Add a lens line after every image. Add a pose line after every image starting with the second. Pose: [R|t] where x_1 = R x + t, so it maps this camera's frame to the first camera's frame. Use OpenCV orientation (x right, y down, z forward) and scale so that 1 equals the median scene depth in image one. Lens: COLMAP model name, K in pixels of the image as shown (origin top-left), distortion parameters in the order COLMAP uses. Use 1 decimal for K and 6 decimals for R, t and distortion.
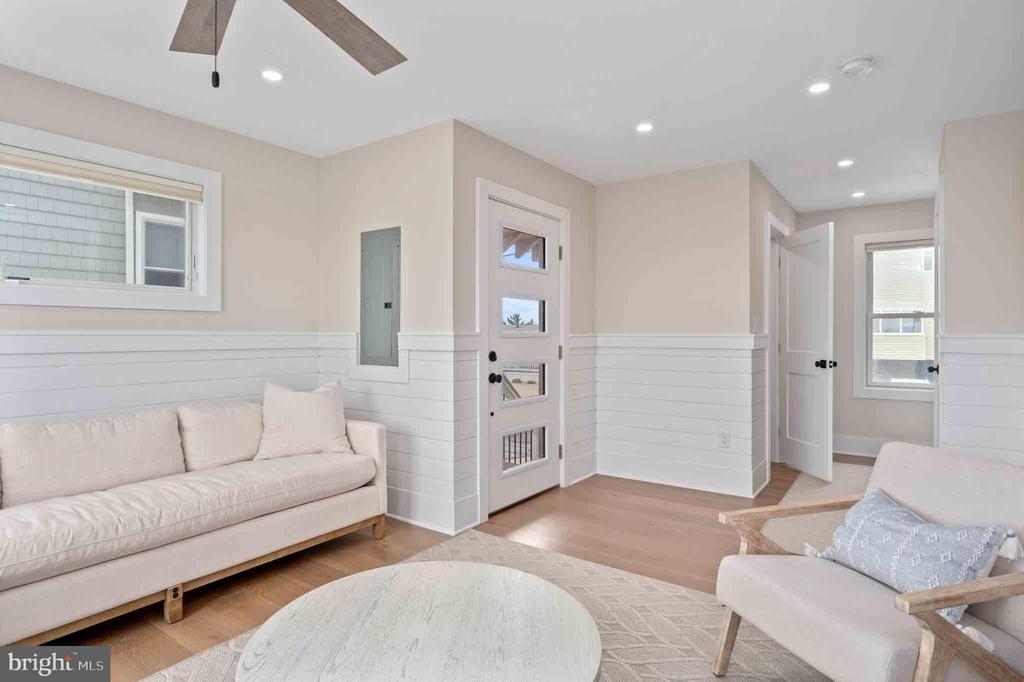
lens RADIAL K [[544.5, 0, 512.0], [0, 544.5, 341.0], [0, 0, 1]] dist [-0.000544, -0.000130]
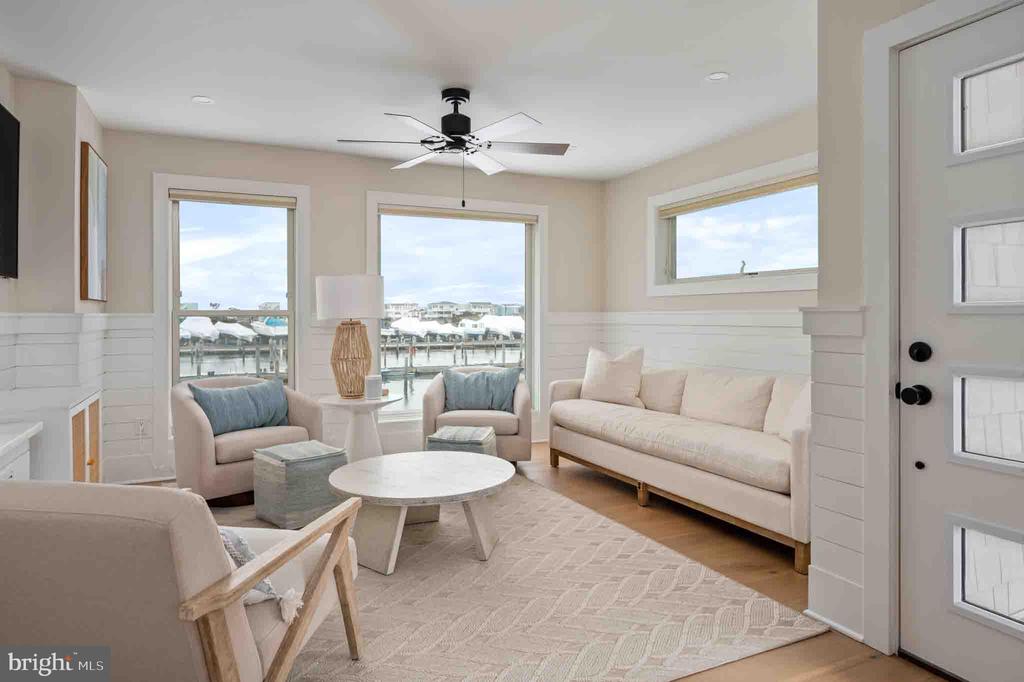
lens RADIAL K [[618.1, 0, 511.0], [0, 618.1, 314.6], [0, 0, 1]] dist [0.002018, 0.001179]
pose [[-0.478428, 0.004491, -0.878115, 0.895444], [0.001985, 0.999990, 0.004033, -0.013563], [0.878124, 0.000186, -0.478432, 1.290478]]
